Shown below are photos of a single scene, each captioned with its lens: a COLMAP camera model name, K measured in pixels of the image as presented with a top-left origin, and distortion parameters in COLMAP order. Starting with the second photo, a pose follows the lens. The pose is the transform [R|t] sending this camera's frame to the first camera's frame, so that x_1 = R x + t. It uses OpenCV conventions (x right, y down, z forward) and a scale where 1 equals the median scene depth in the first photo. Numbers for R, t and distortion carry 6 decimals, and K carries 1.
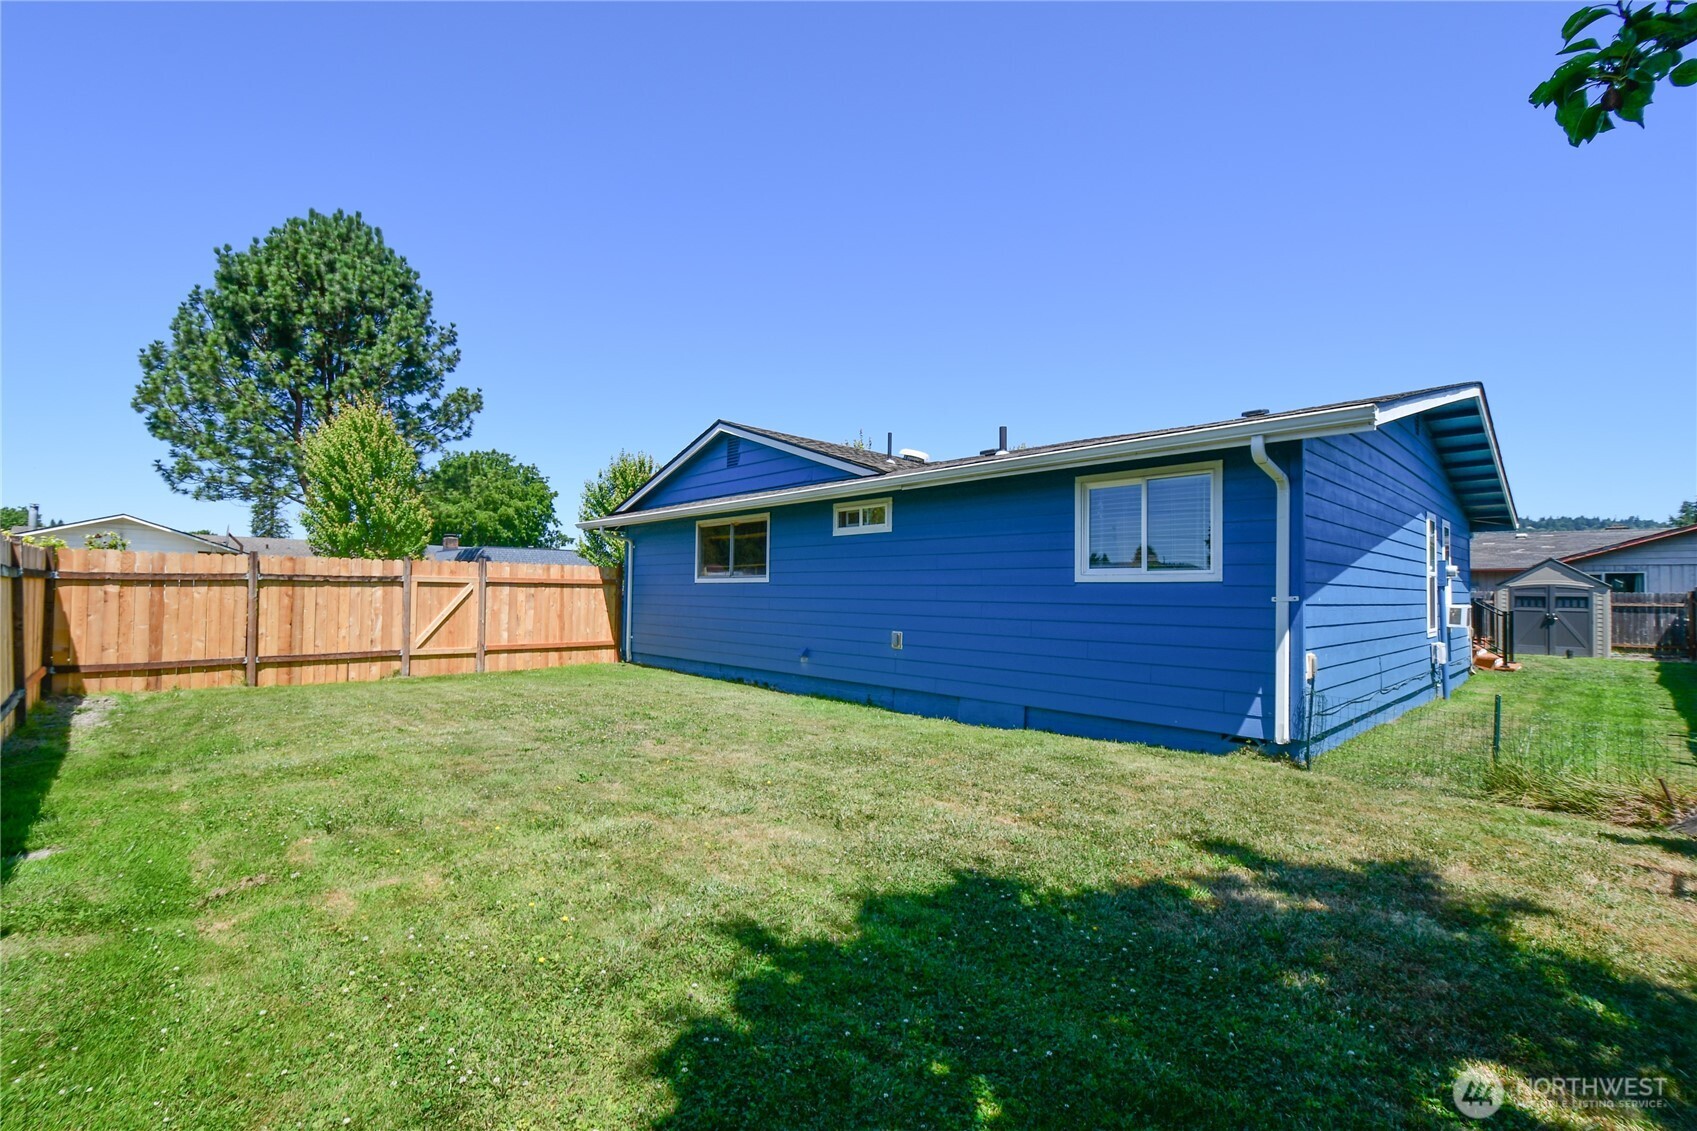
lens RADIAL K [[736.5, 0, 834.9], [0, 736.5, 582.2], [0, 0, 1]] dist [0.000718, -0.000548]
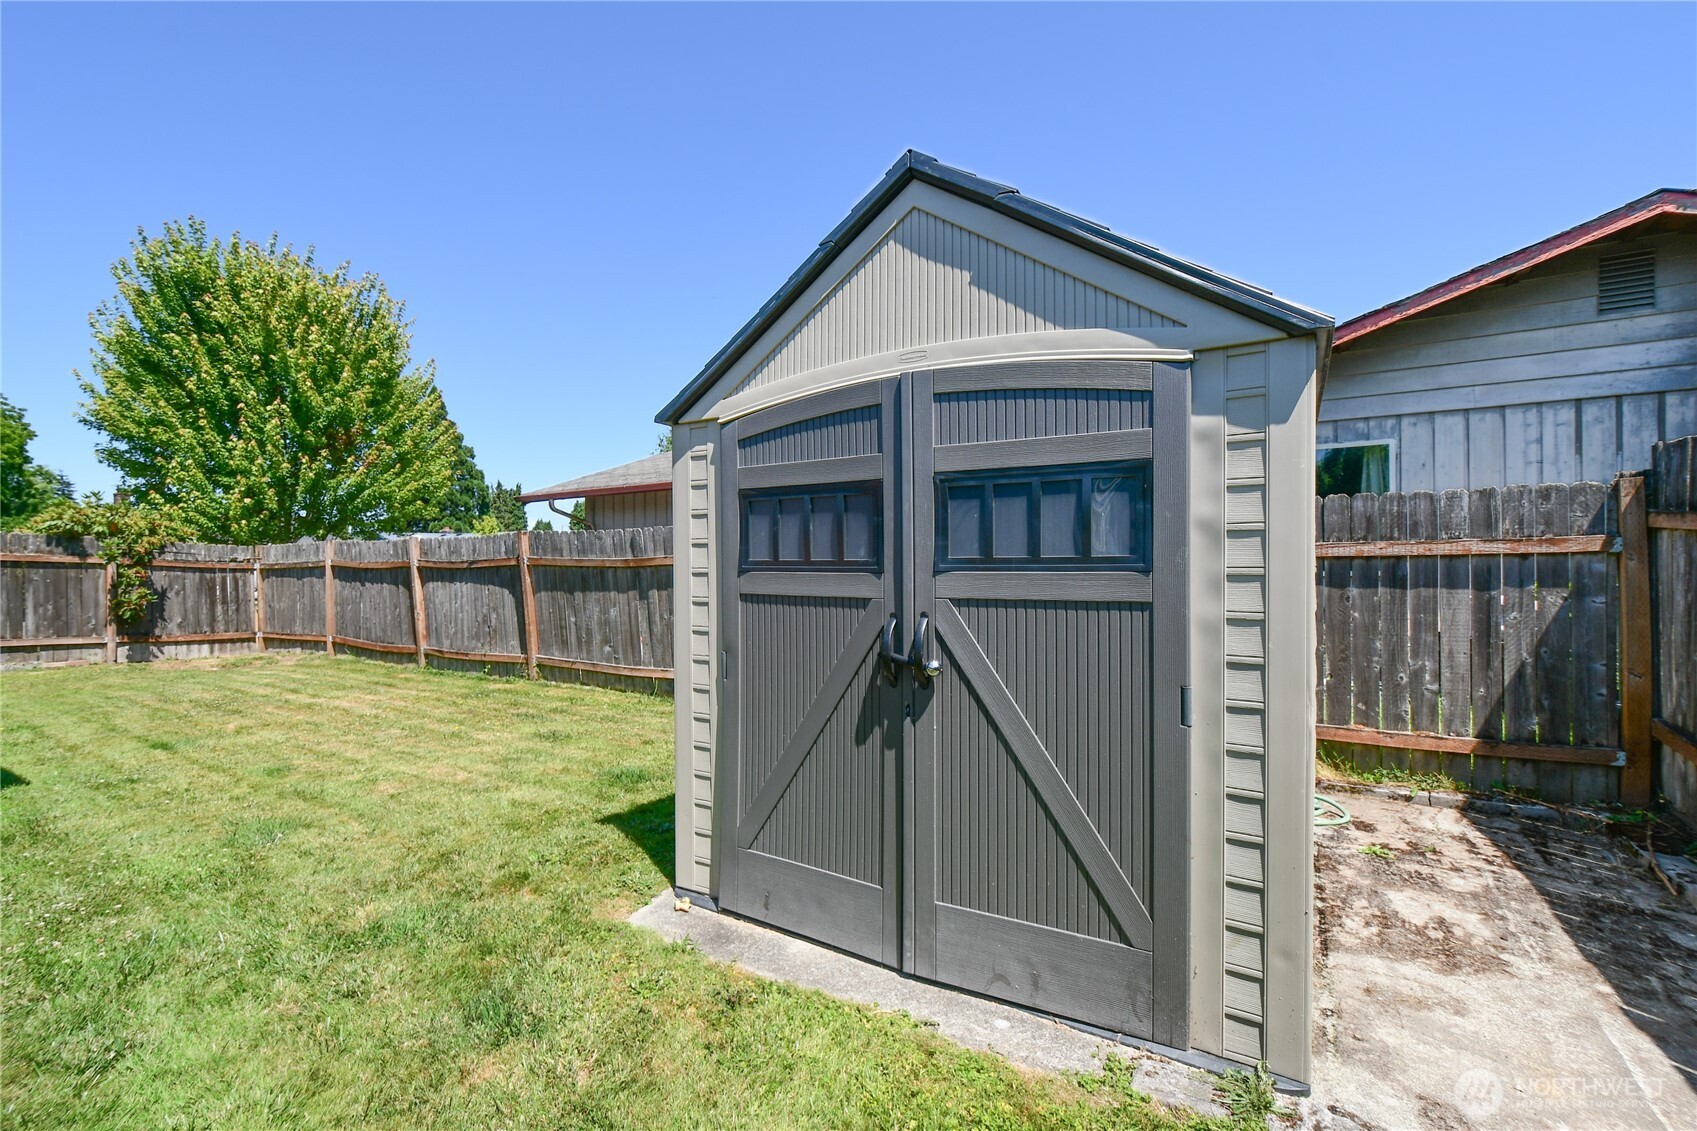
lens RADIAL K [[736.5, 0, 843.3], [0, 736.5, 563.9], [0, 0, 1]] dist [0.000718, -0.000548]
pose [[0.963102, -0.015821, 0.268671, 0.893943], [0.011804, 0.999793, 0.016560, 0.030326], [-0.268877, -0.012778, 0.963090, 0.854990]]
